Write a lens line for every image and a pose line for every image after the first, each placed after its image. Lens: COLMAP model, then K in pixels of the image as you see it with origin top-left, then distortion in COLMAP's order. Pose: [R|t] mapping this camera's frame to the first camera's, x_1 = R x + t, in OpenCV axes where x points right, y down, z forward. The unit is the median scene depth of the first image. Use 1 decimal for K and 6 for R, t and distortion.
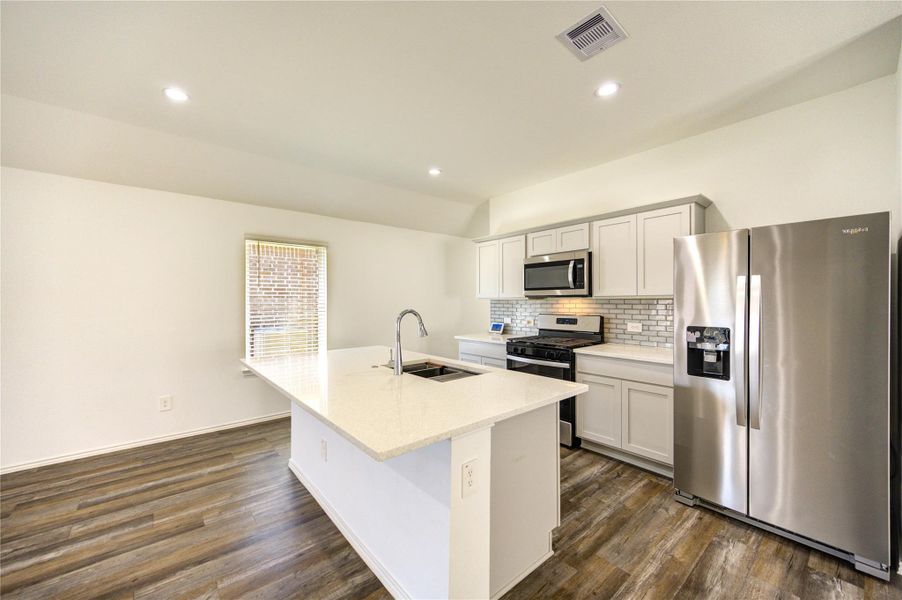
lens RADIAL K [[350.1, 0, 452.9], [0, 350.1, 300.7], [0, 0, 1]] dist [-0.000447, 0.000387]
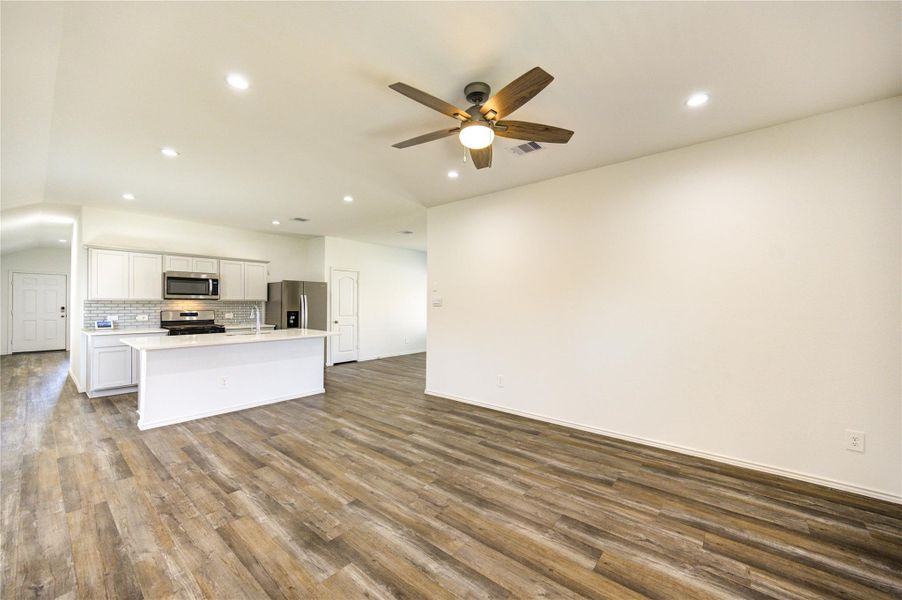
lens RADIAL K [[350.8, 0, 452.5], [0, 350.8, 300.5], [0, 0, 1]] dist [0.001392, -0.001173]
pose [[-0.167280, 0.010711, 0.985851, -2.105720], [-0.005749, 0.999913, -0.011840, 0.008349], [-0.985893, -0.007648, -0.167204, 0.118300]]
